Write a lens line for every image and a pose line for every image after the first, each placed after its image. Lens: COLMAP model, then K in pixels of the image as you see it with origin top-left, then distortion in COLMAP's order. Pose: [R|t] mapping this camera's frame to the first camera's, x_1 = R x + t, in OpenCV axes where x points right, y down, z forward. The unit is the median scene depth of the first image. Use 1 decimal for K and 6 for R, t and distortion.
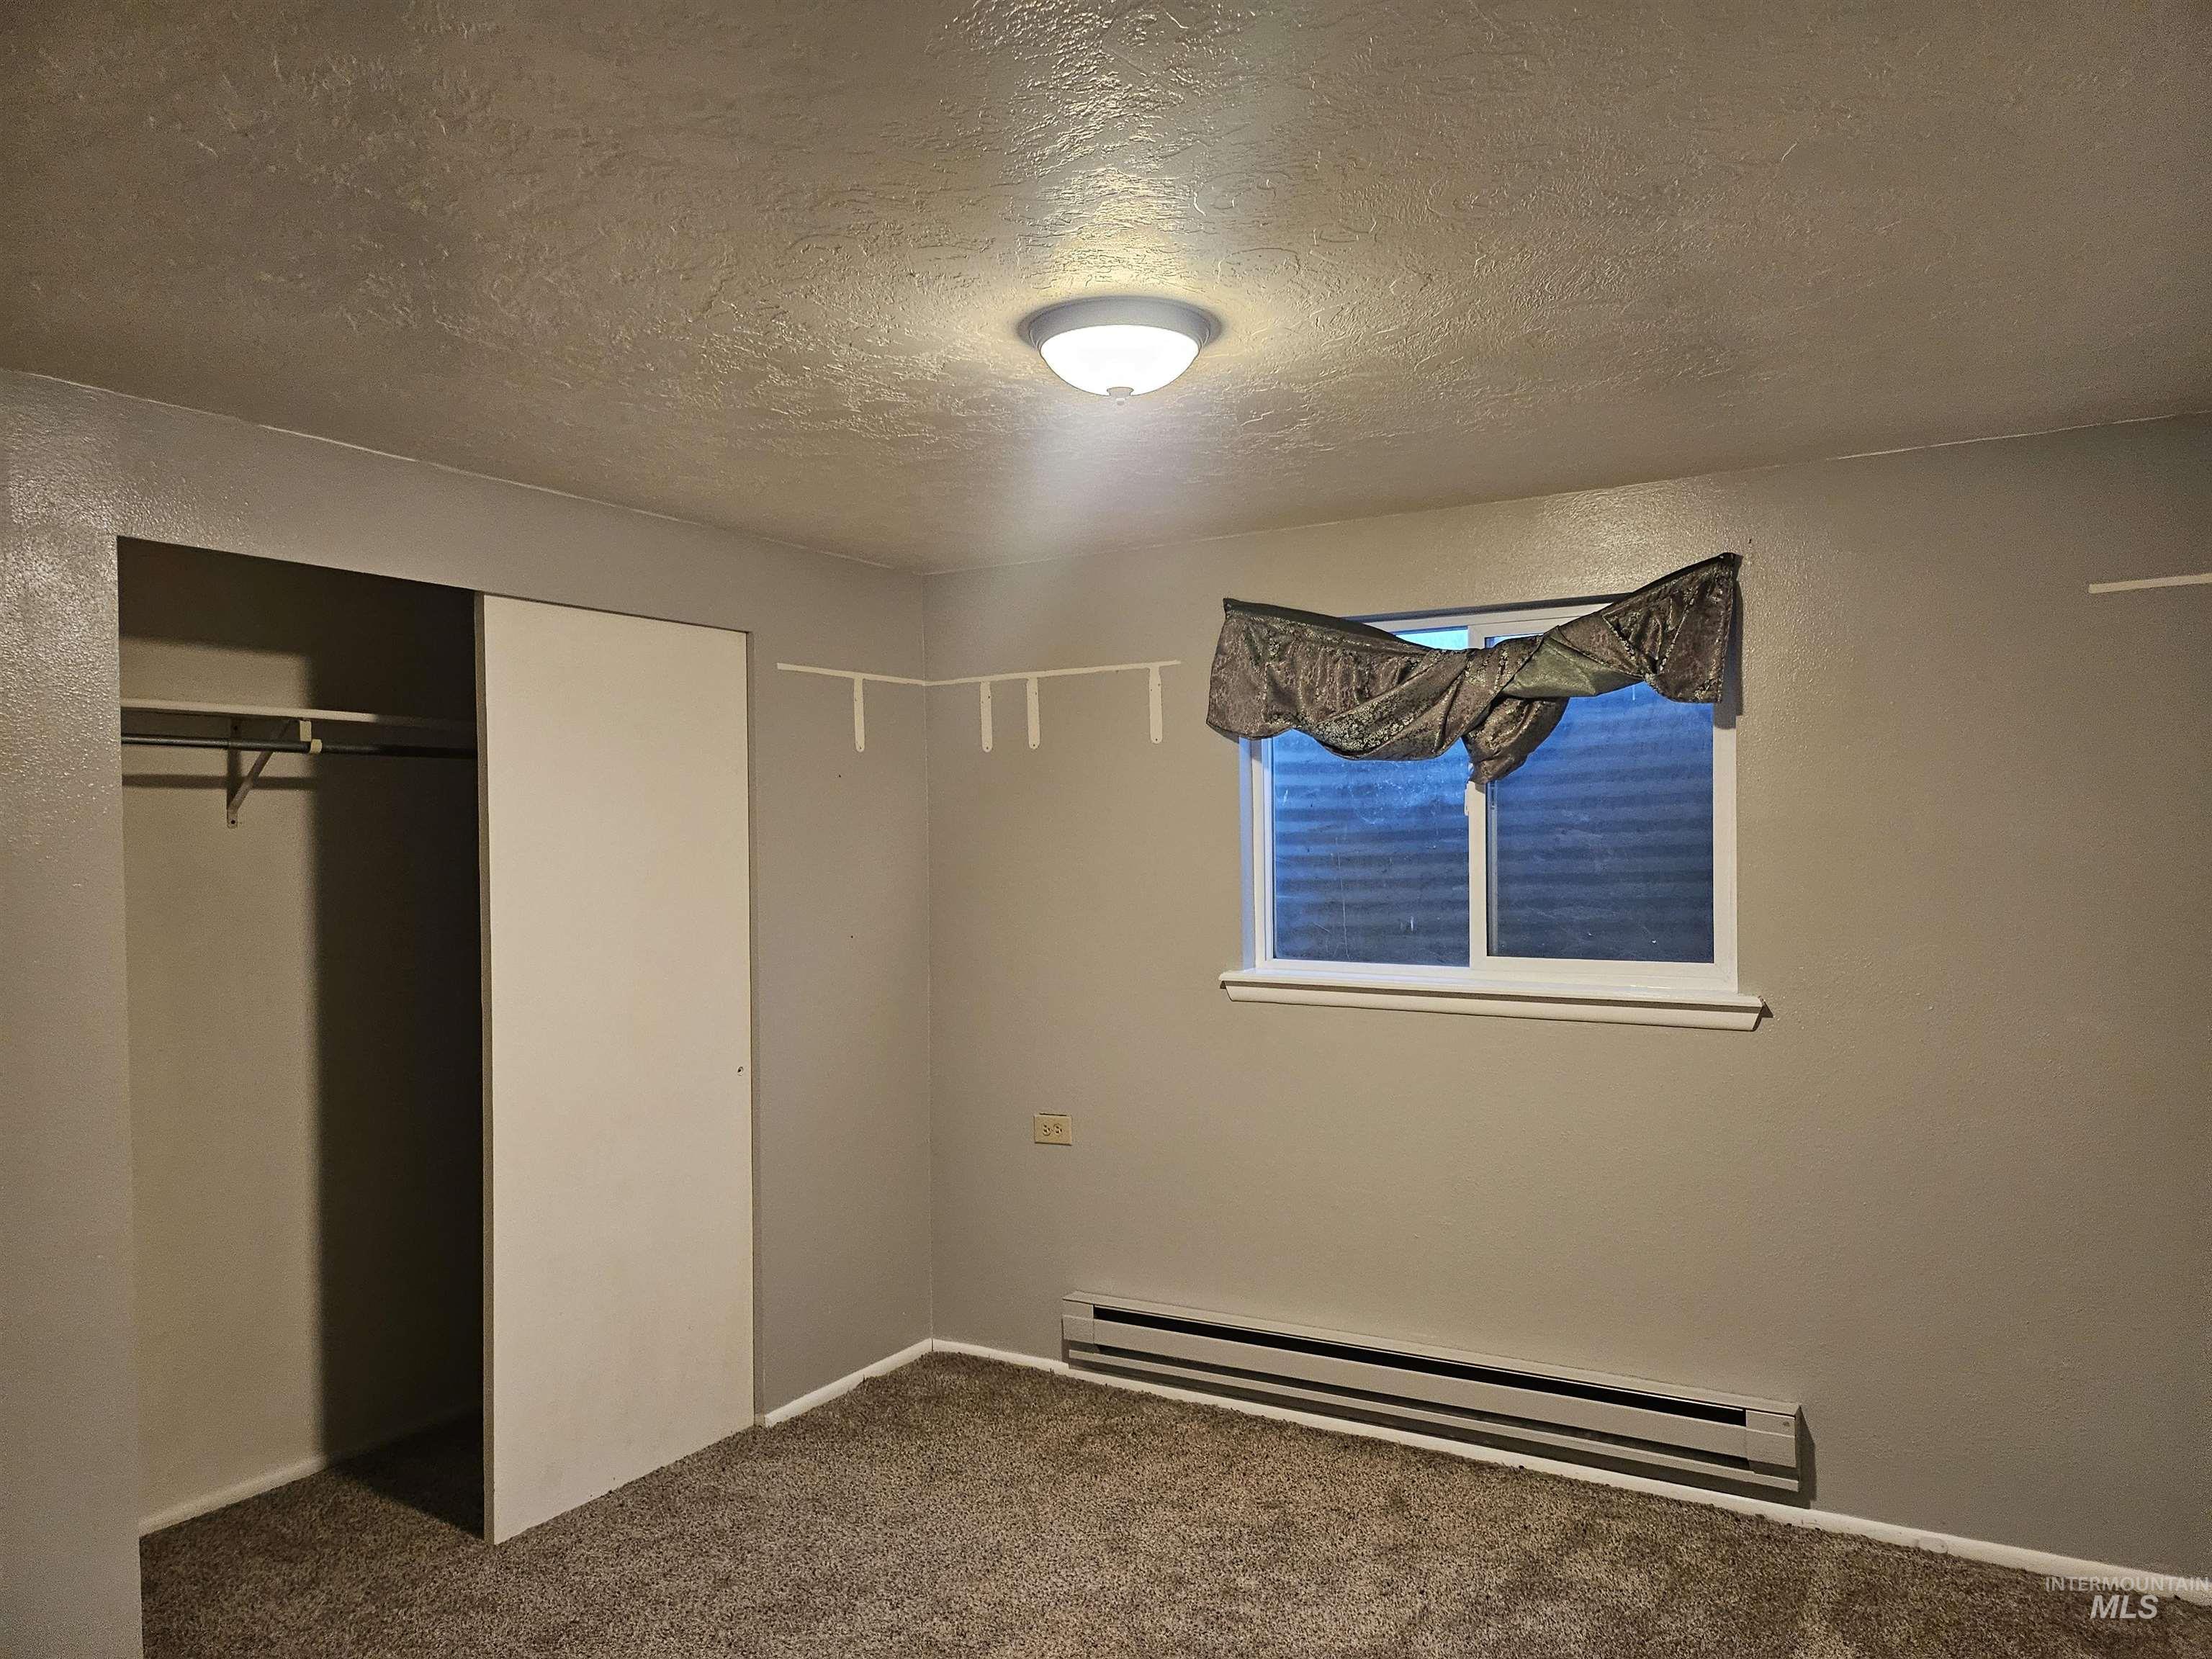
lens RADIAL K [[1549.4, 0, 1119.0], [0, 1549.4, 901.1], [0, 0, 1]] dist [0.081107, -0.107144]
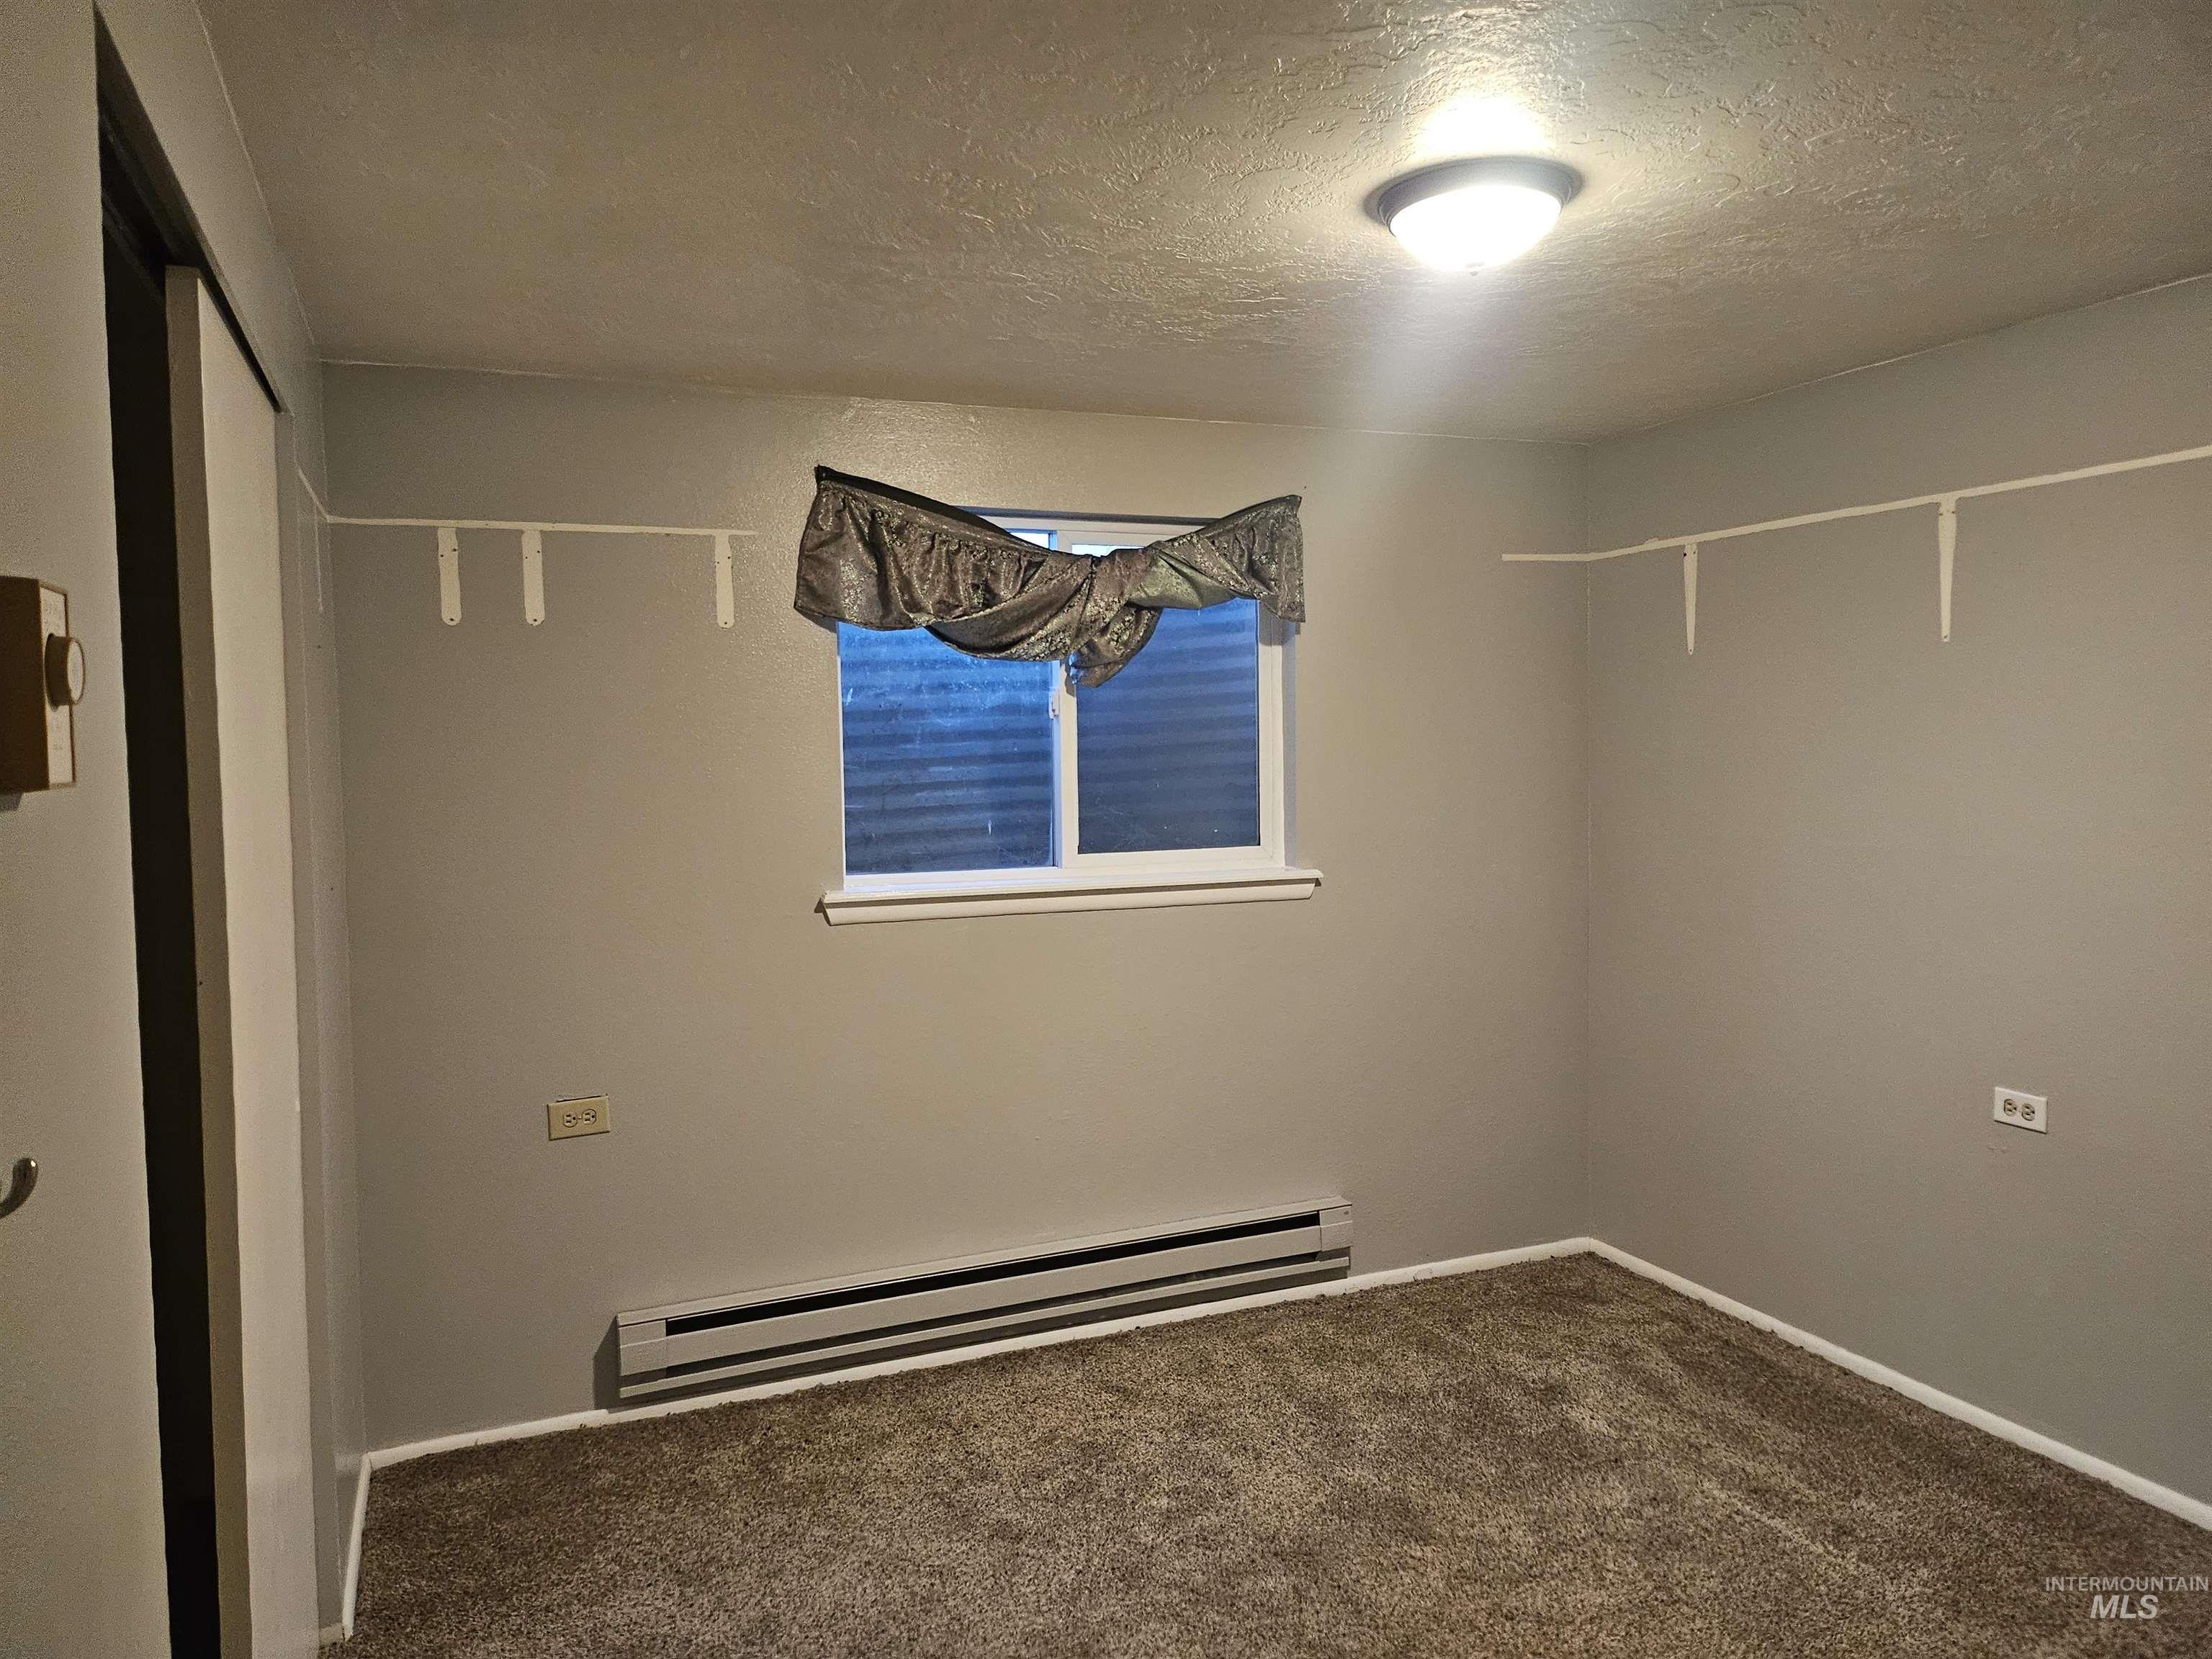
lens RADIAL K [[1551.4, 0, 1106.7], [0, 1551.4, 832.8], [0, 0, 1]] dist [0.033297, -0.000384]
pose [[0.599741, -0.049533, 0.798660, -0.574543], [0.042280, 0.998650, 0.030186, -0.008734], [-0.799077, 0.015664, 0.601025, 0.366211]]
